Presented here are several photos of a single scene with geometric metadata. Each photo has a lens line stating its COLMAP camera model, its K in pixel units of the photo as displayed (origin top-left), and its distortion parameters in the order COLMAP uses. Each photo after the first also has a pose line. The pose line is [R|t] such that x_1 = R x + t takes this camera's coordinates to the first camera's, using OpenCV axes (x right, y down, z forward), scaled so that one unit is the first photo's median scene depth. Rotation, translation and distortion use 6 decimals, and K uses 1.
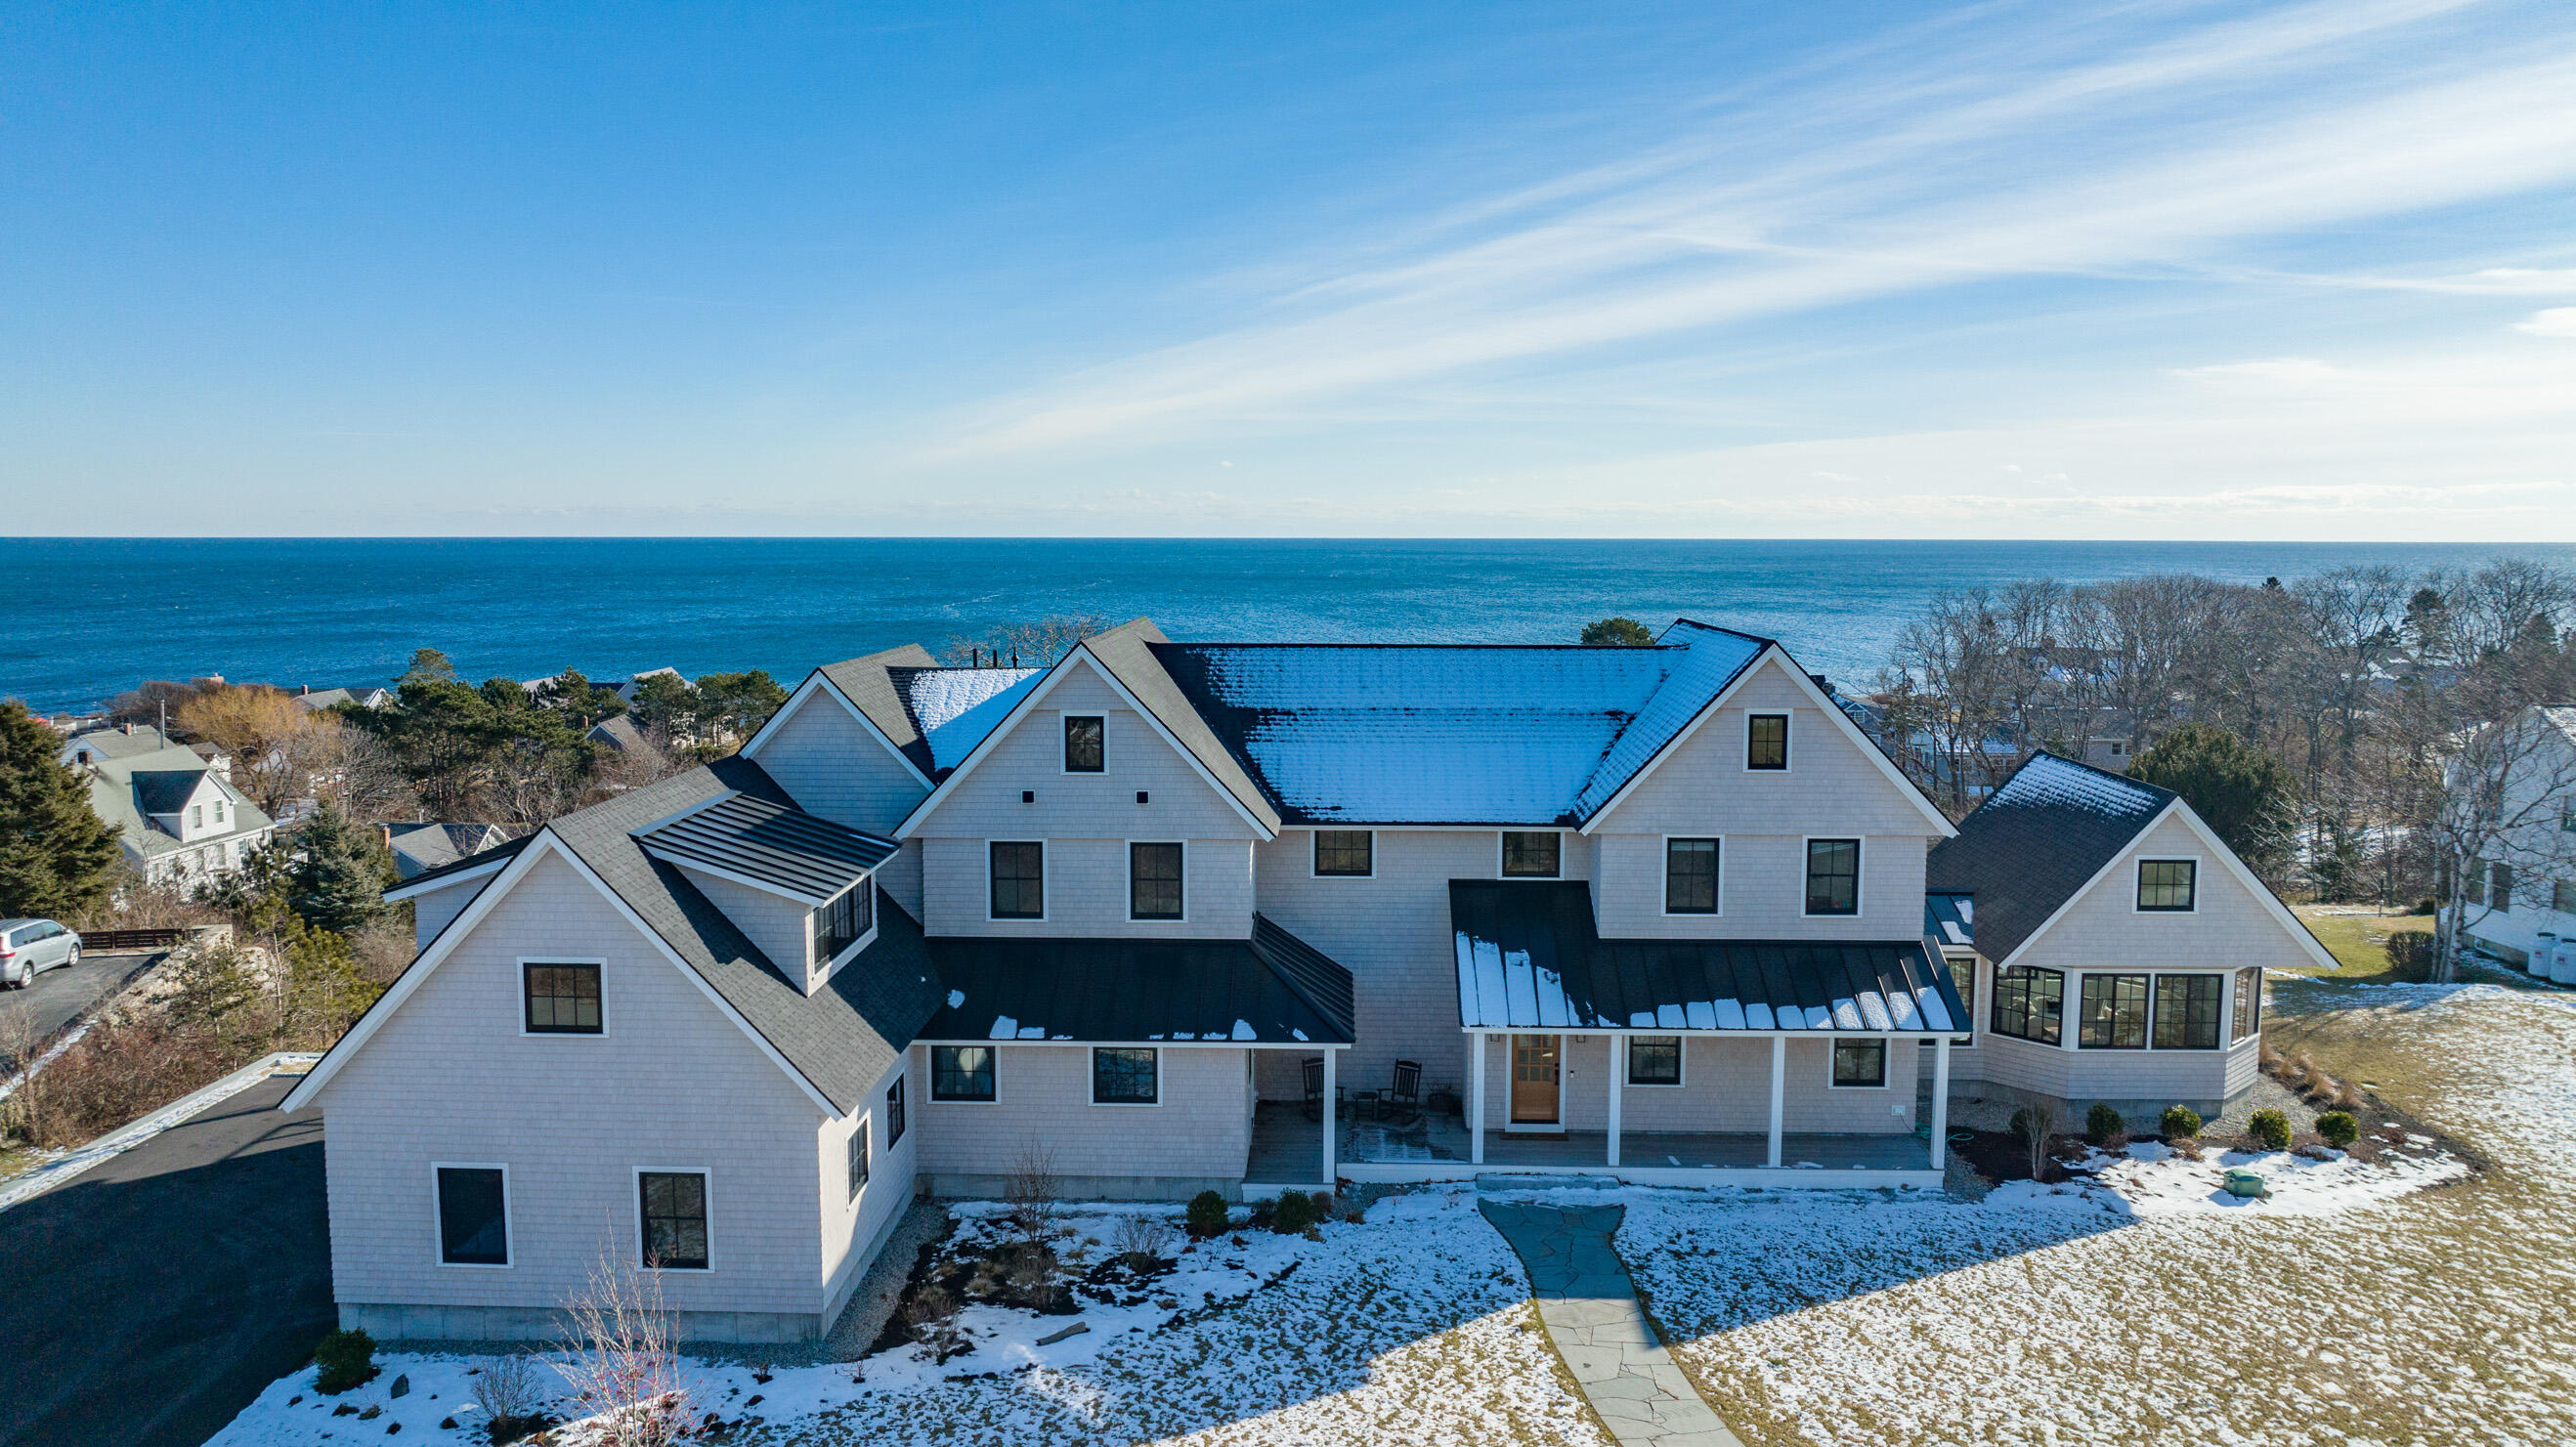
lens RADIAL K [[1823.9, 0, 1288.0], [0, 1823.9, 723.5], [0, 0, 1]] dist [-0.024804, -0.001310]
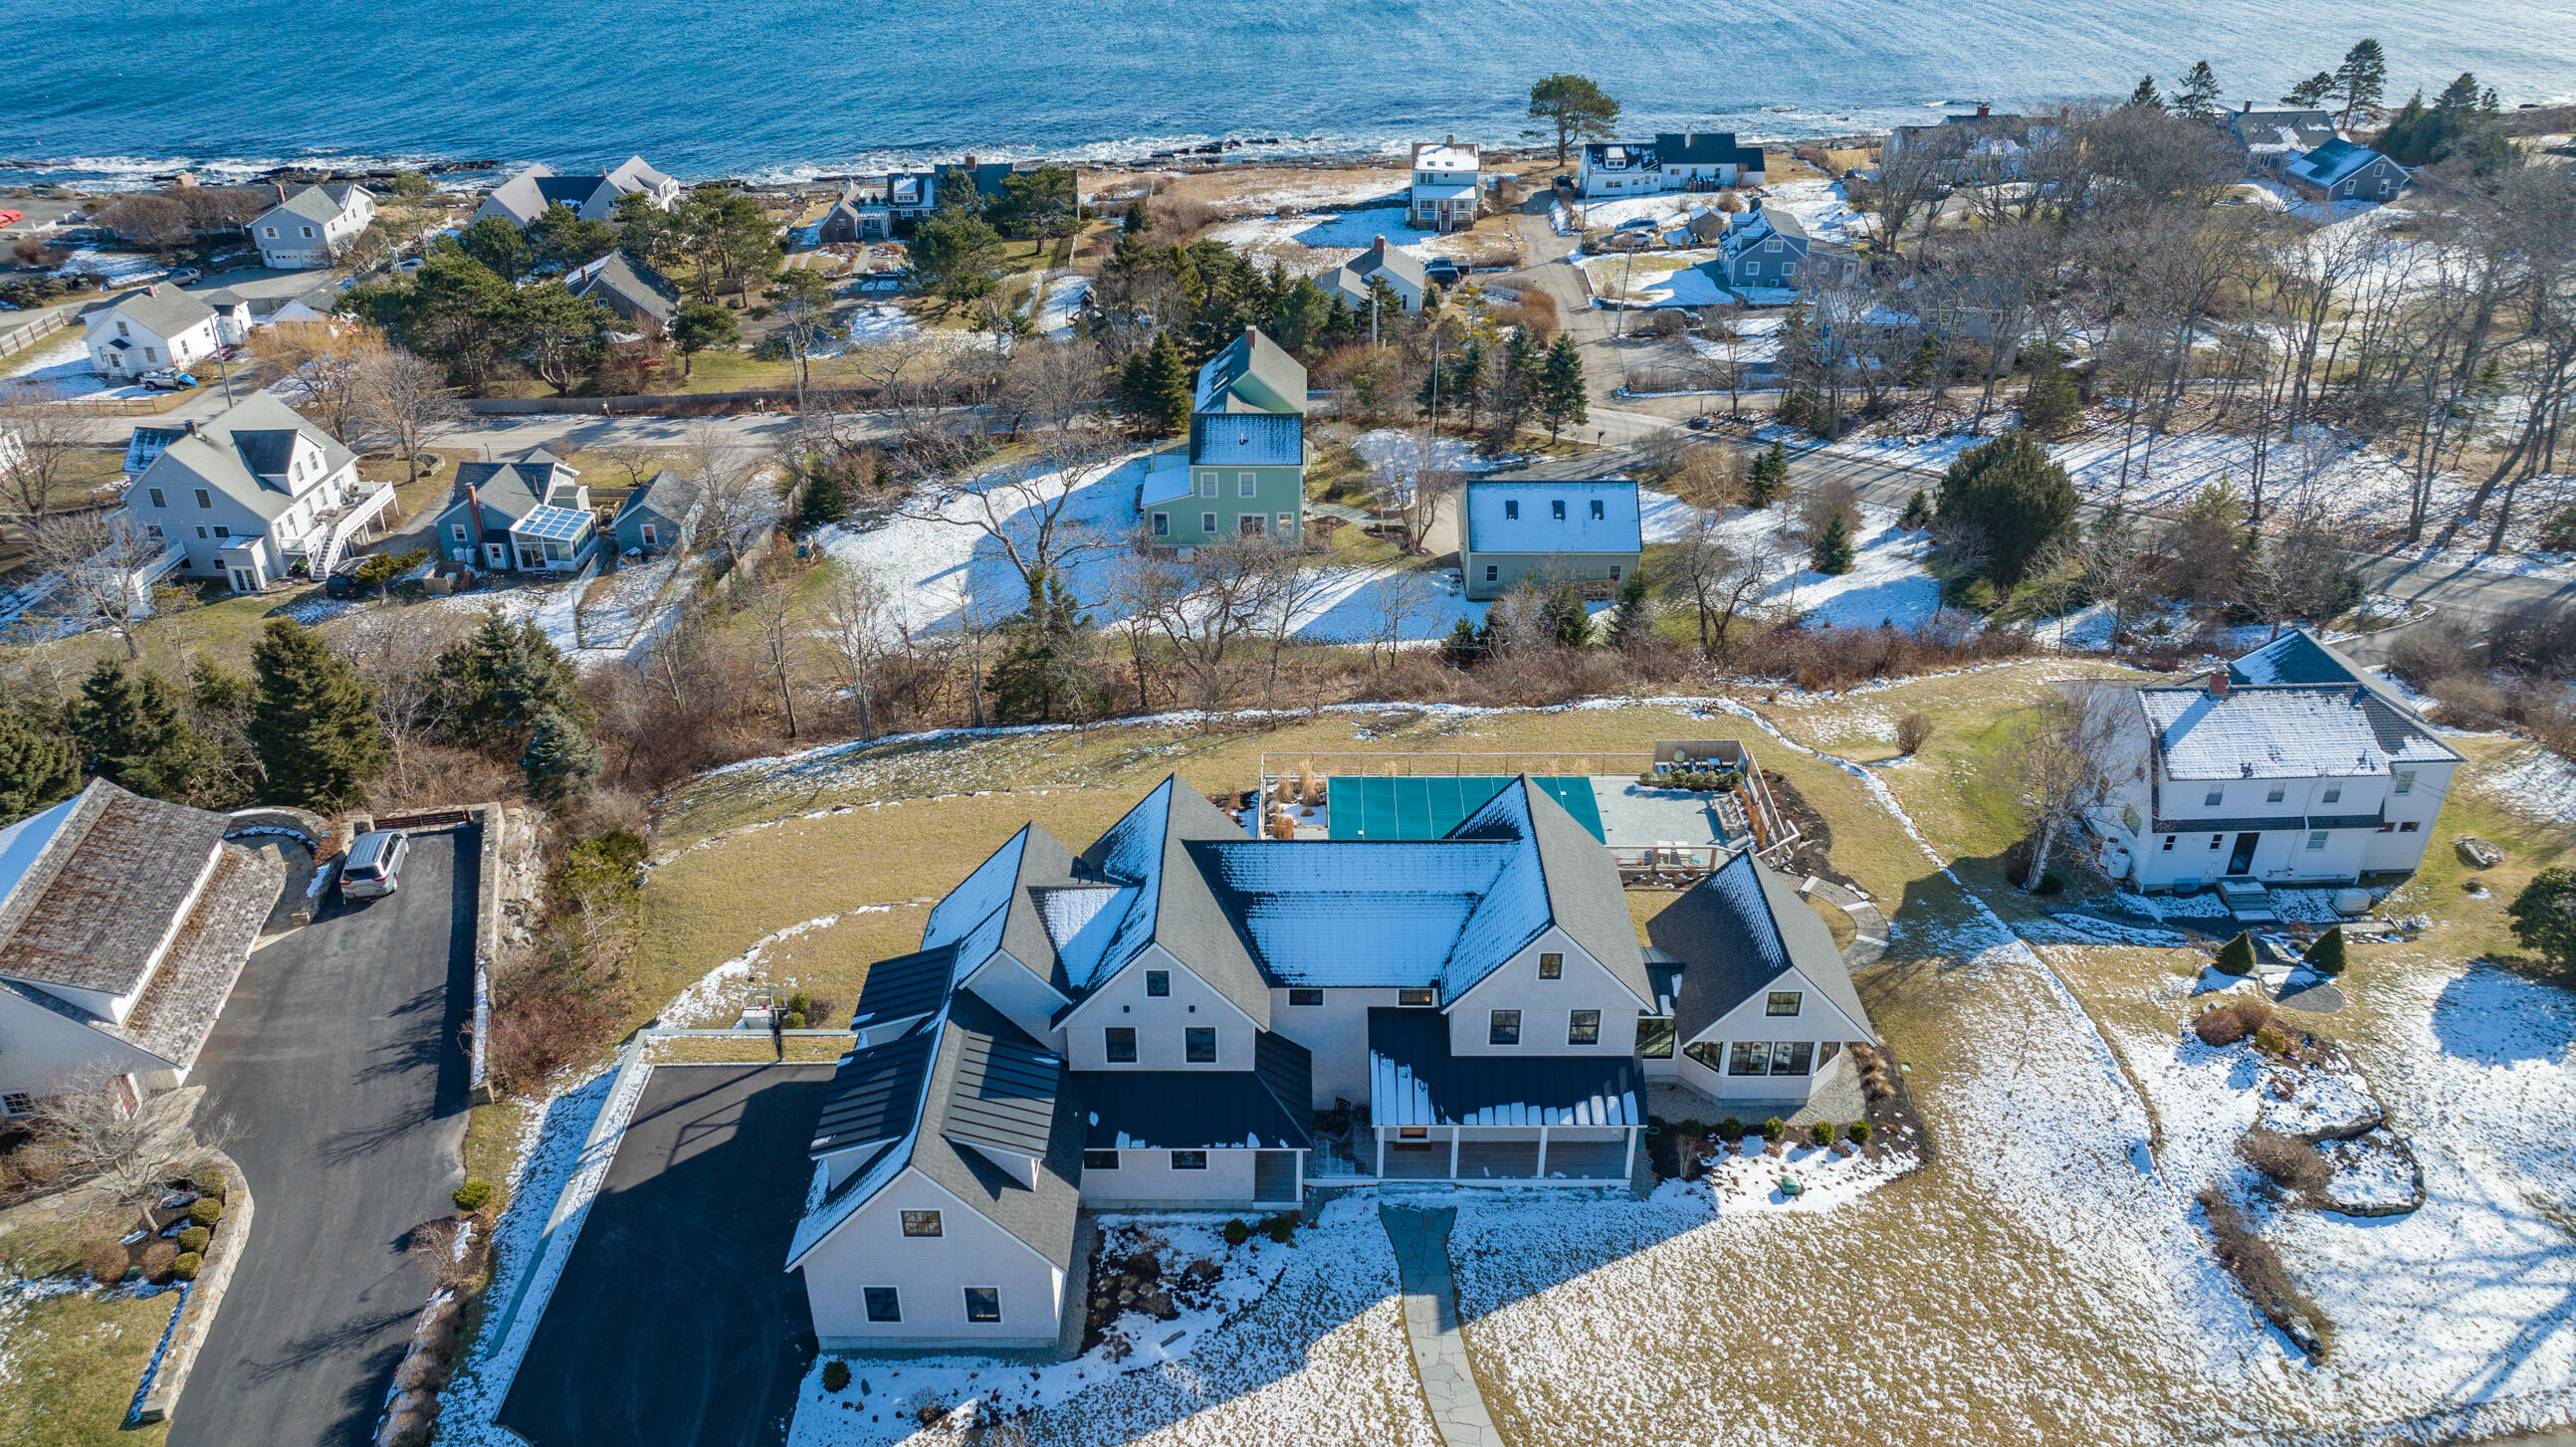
lens RADIAL K [[1847.8, 0, 1288.0], [0, 1847.8, 723.5], [0, 0, 1]] dist [-0.048366, 0.056830]
pose [[0.999570, -0.015817, 0.024684, -0.027613], [0.004728, 0.917924, 0.396728, -0.937512], [-0.028933, -0.396441, 0.917604, -0.534173]]
